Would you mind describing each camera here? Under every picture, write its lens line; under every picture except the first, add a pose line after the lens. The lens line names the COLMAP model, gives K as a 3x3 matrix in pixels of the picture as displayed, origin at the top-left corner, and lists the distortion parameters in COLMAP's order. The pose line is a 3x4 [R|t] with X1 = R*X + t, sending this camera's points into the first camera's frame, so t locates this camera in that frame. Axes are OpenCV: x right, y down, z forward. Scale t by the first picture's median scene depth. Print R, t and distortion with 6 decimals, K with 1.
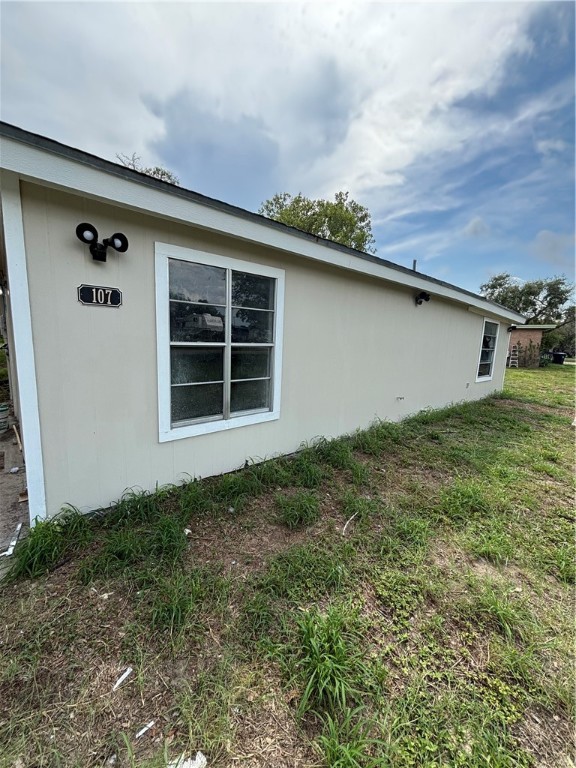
lens RADIAL K [[310.4, 0, 288.0], [0, 310.4, 384.0], [0, 0, 1]] dist [-0.001200, -0.000019]
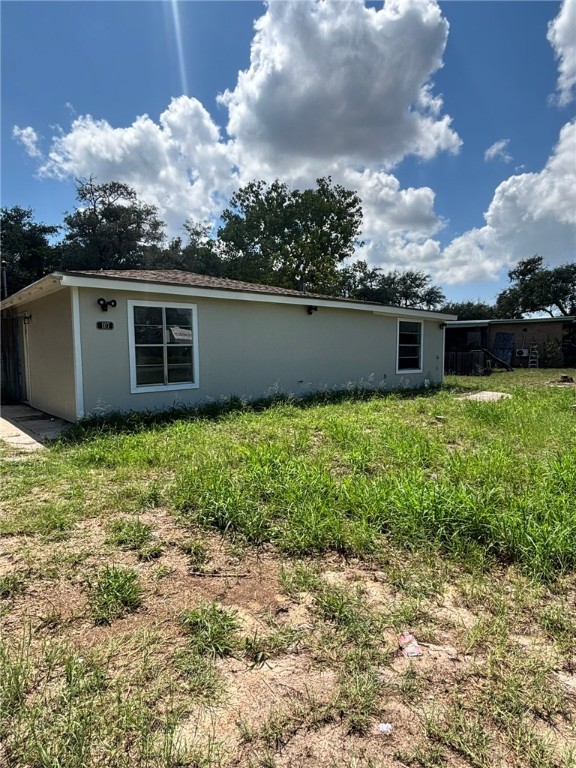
lens RADIAL K [[478.8, 0, 288.0], [0, 478.8, 384.0], [0, 0, 1]] dist [0.004839, 0.000090]
pose [[0.998018, -0.051768, -0.035766, 0.092272], [0.048511, 0.995061, -0.086604, 0.056438], [0.040072, 0.084697, 0.995601, -0.264920]]
